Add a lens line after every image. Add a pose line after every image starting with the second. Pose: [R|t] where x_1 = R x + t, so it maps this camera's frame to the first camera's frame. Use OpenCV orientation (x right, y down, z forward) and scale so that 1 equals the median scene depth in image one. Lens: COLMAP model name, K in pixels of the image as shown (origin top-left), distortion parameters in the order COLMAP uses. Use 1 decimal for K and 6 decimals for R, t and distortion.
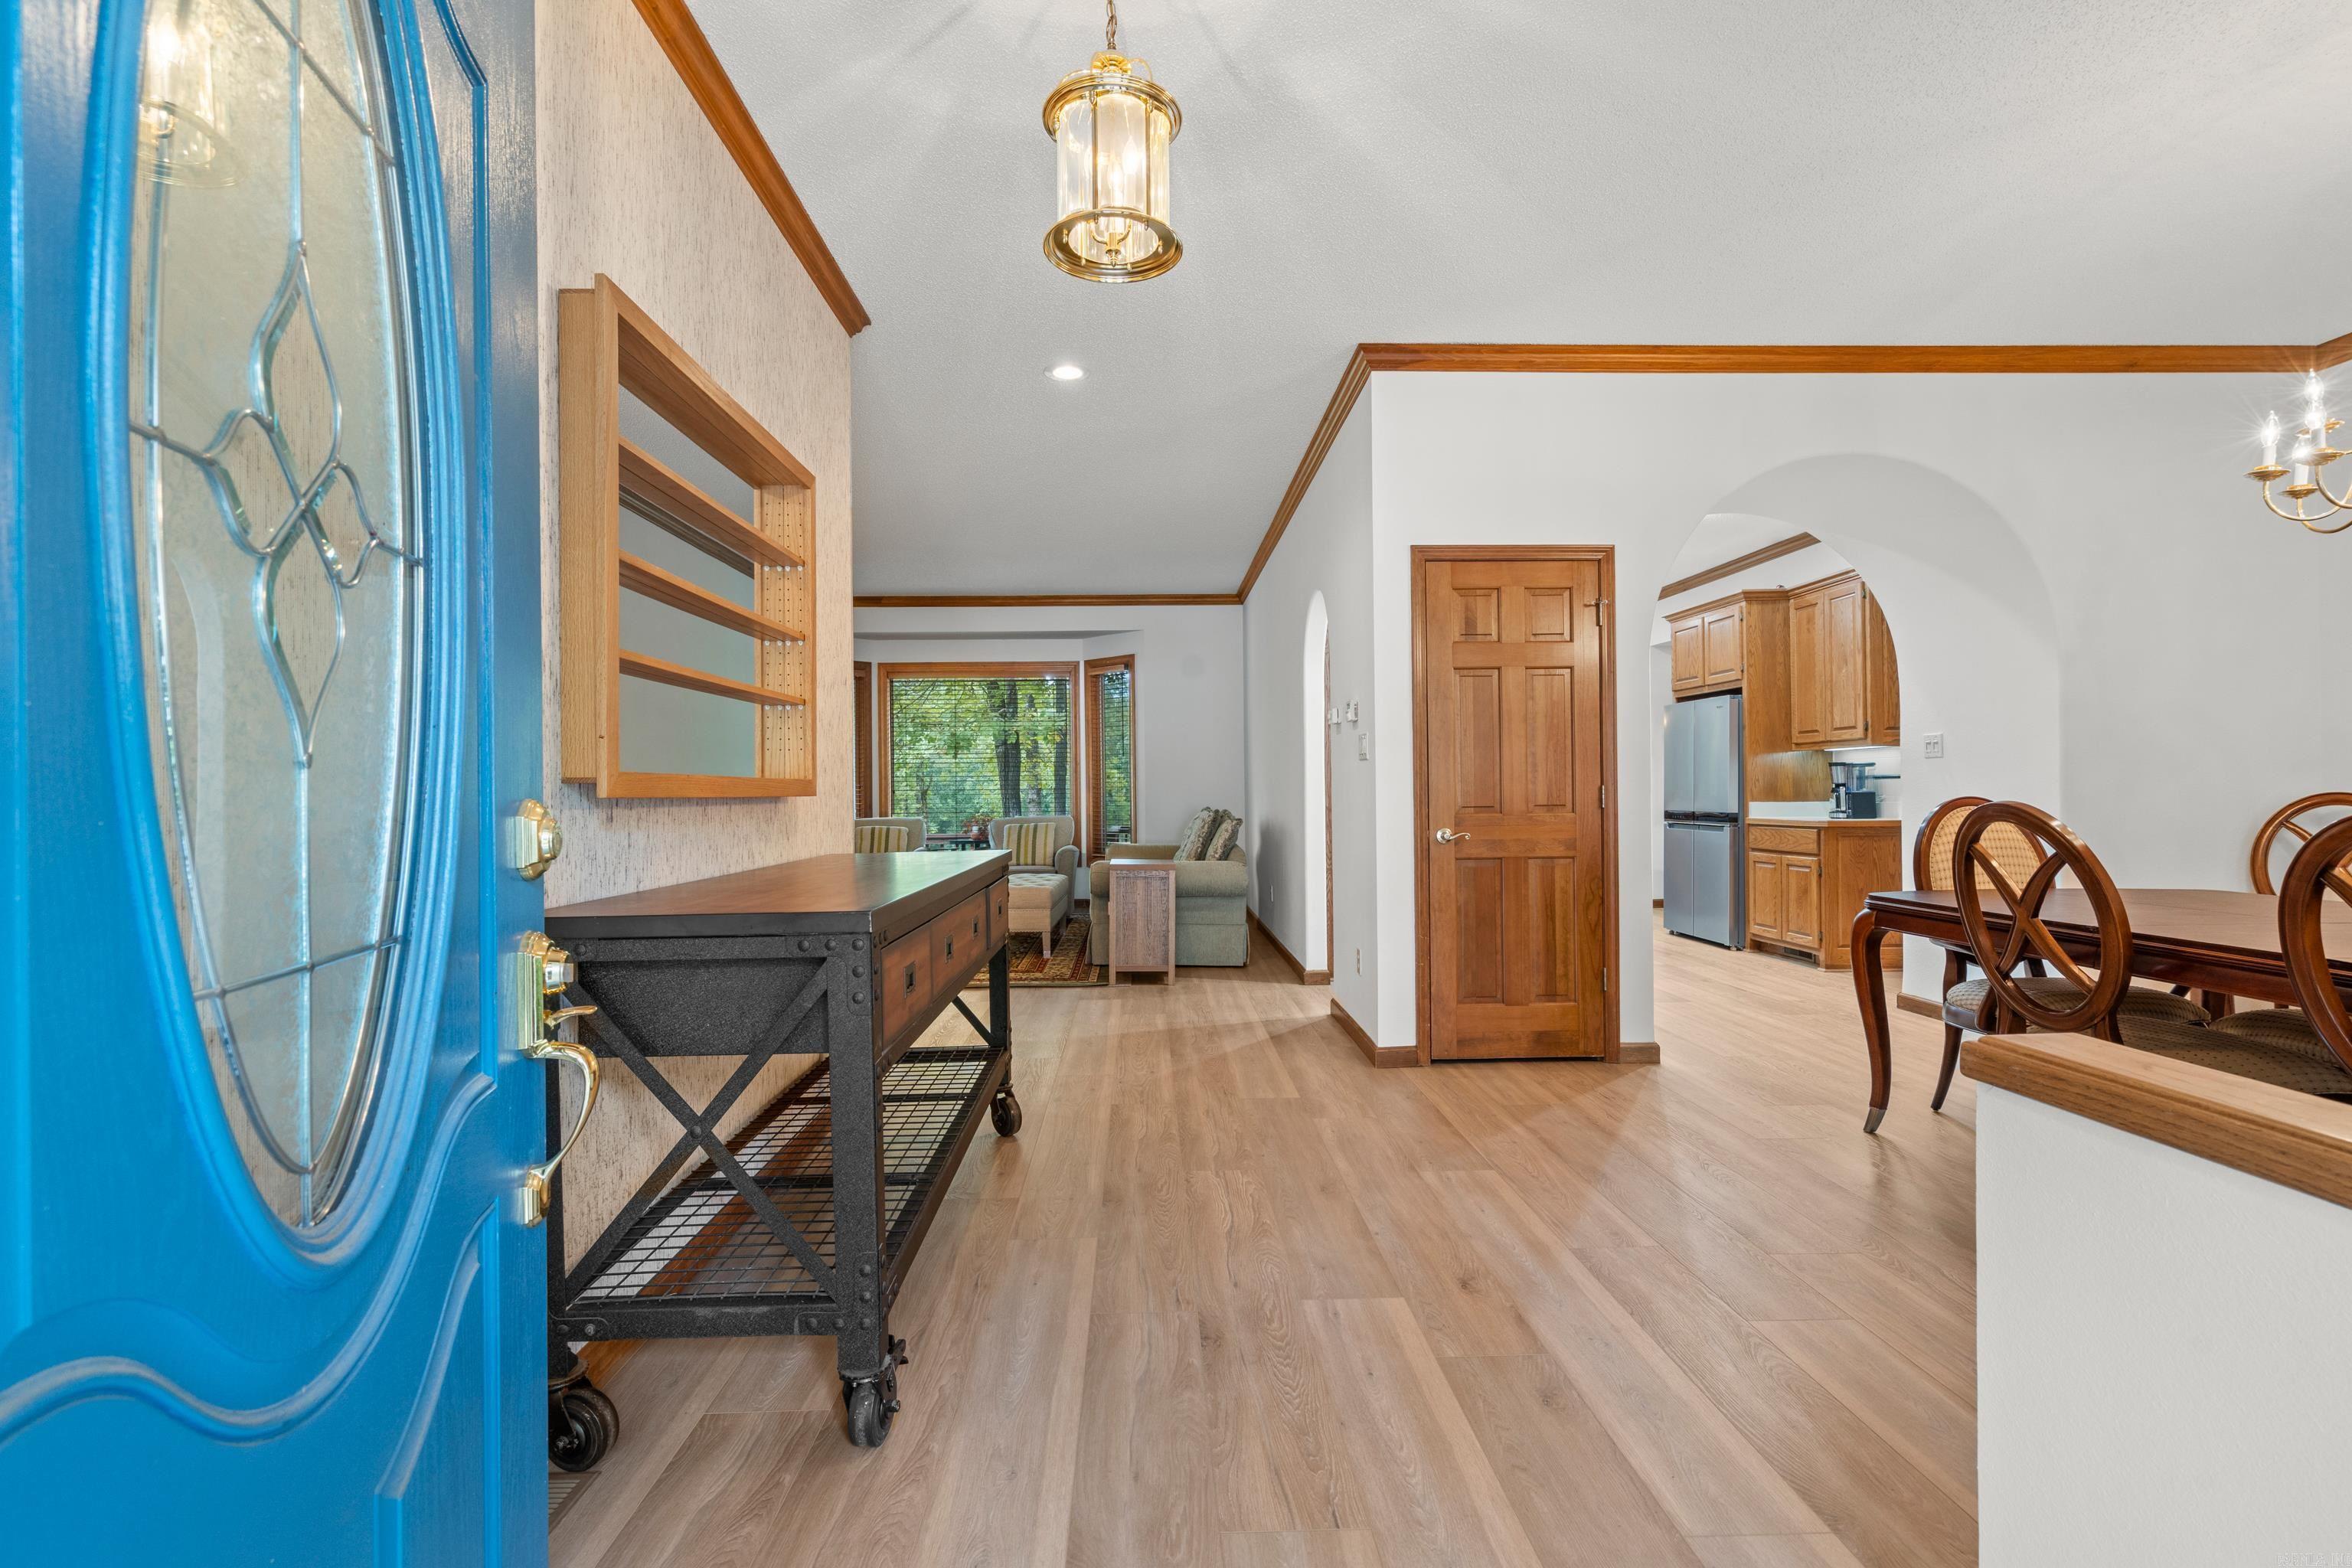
lens RADIAL K [[1066.4, 0, 1176.6], [0, 1066.4, 788.0], [0, 0, 1]] dist [-0.005223, 0.002412]
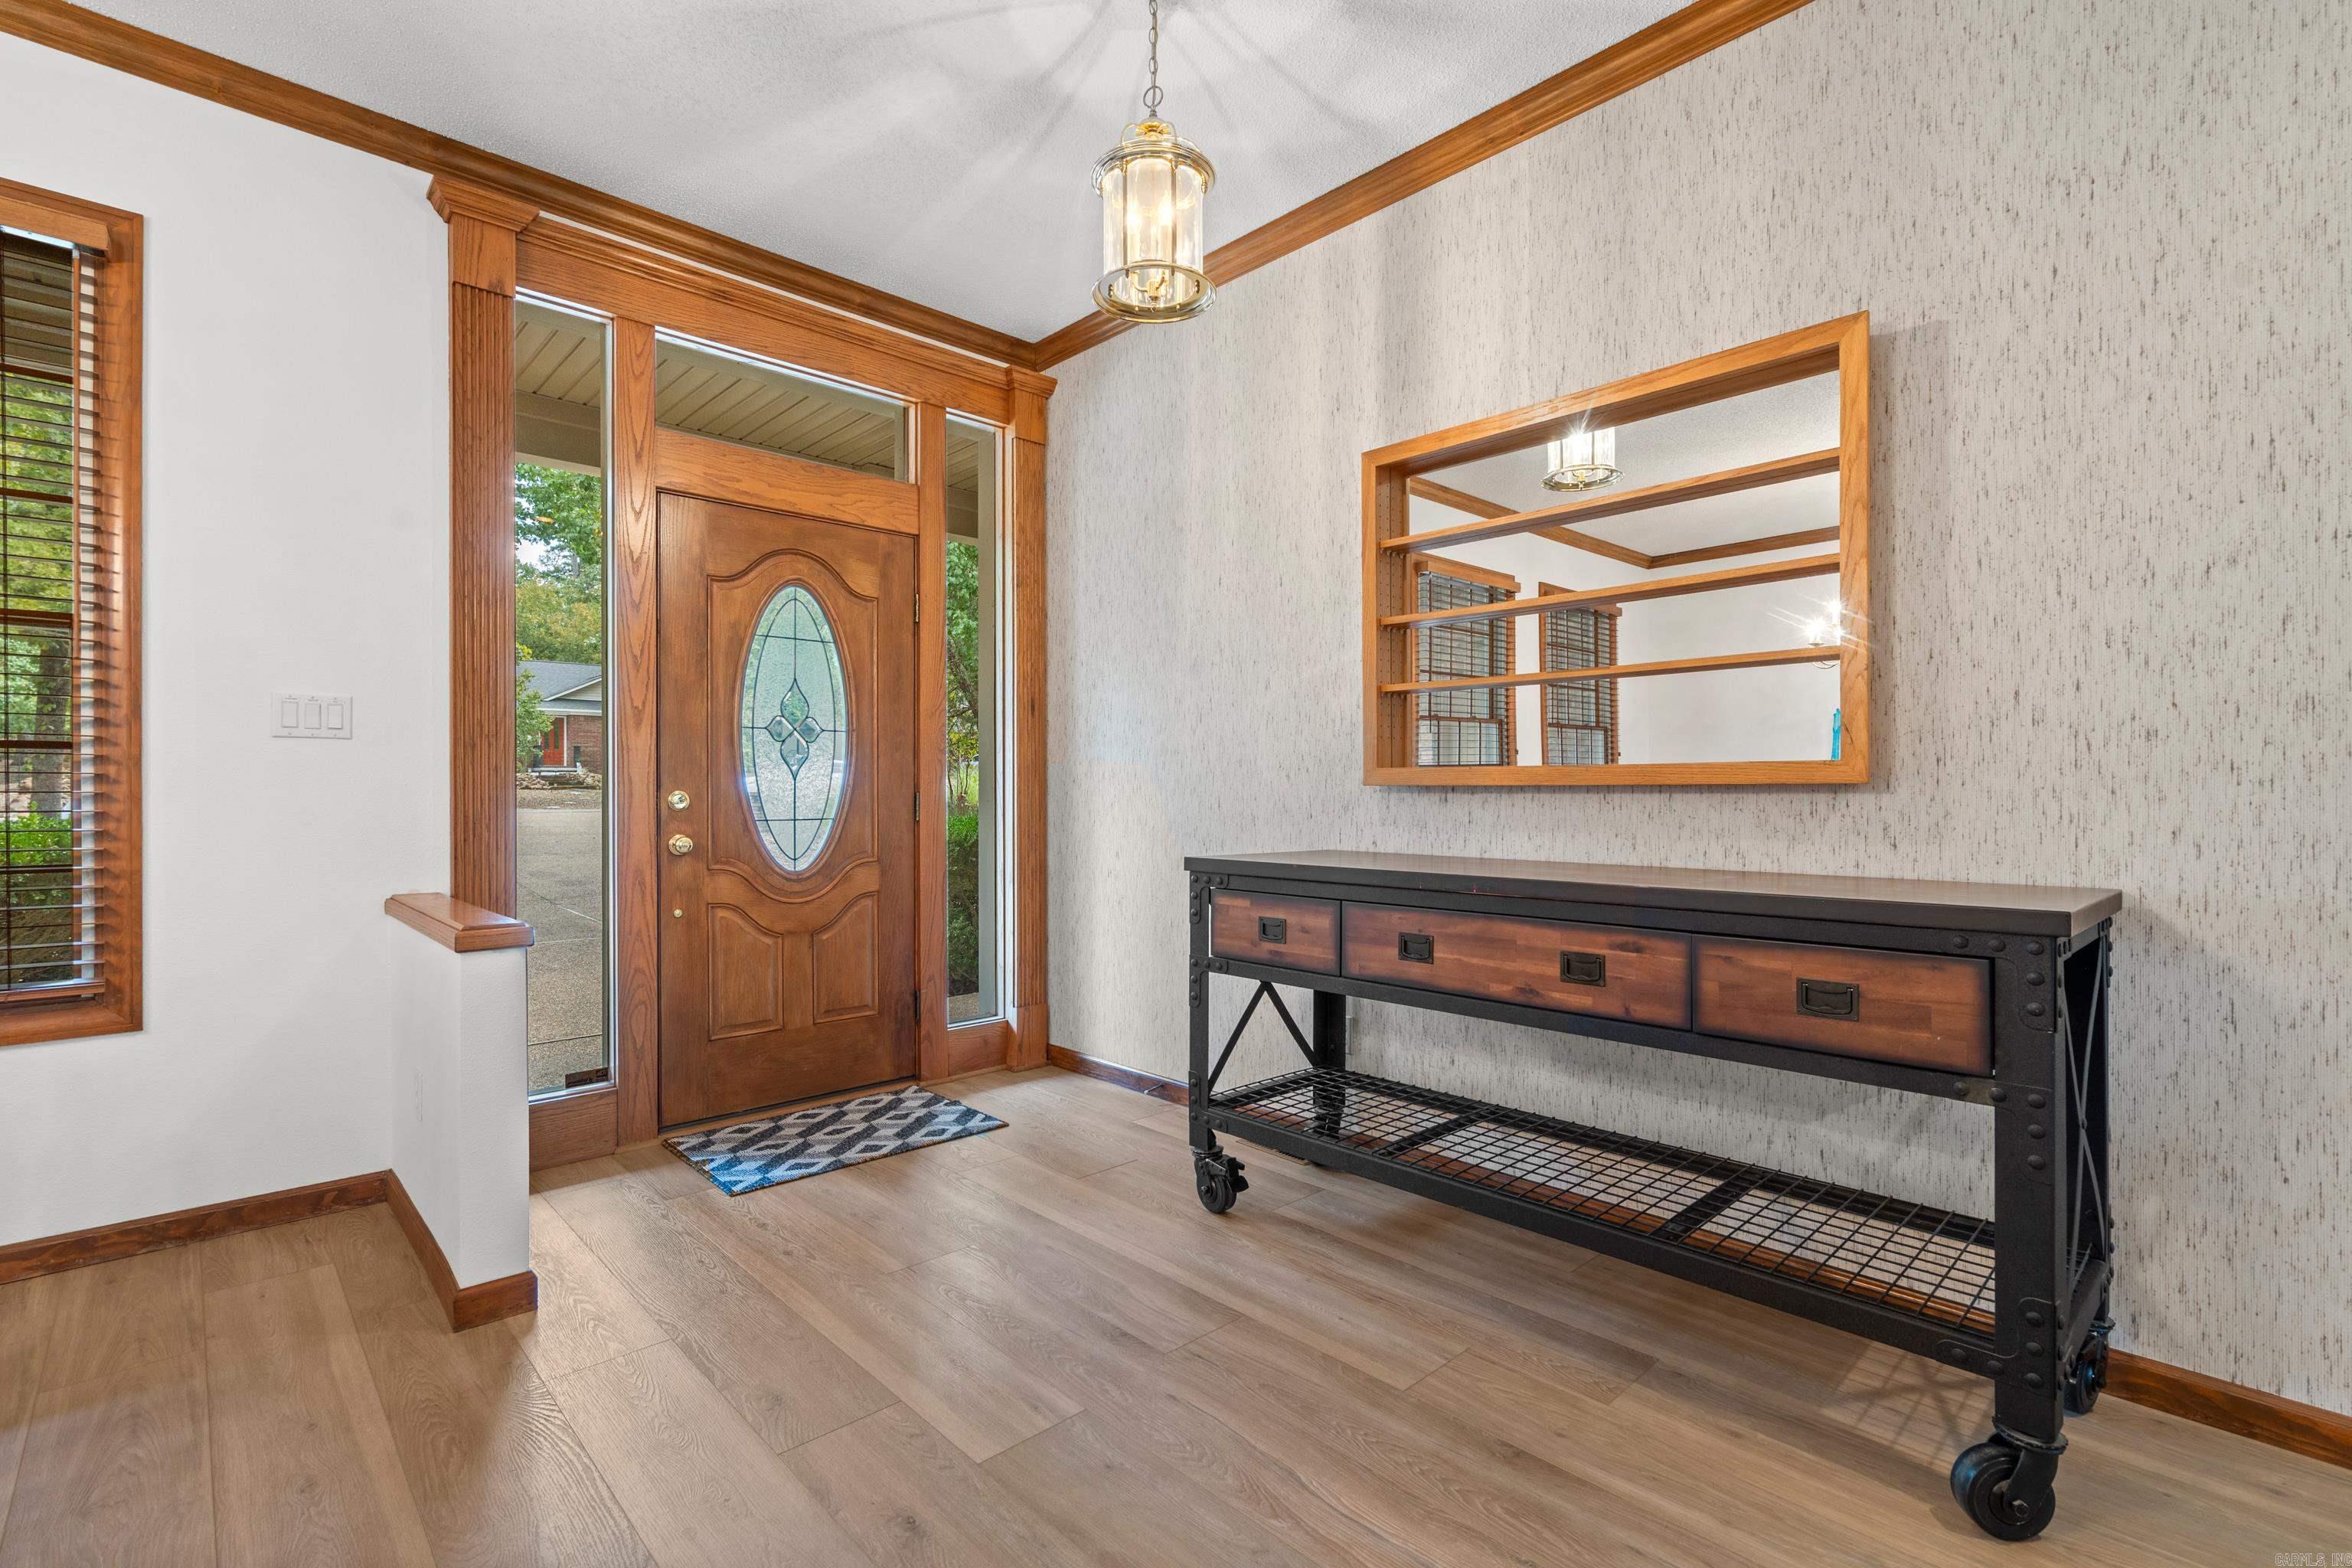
lens RADIAL K [[1066.4, 0, 1175.1], [0, 1066.4, 787.3], [0, 0, 1]] dist [-0.005223, 0.002412]
pose [[-0.750000, 0.011469, -0.661338, 0.532481], [0.012277, 0.999919, 0.003418, 0.002807], [0.661324, -0.005555, -0.750080, 1.472433]]
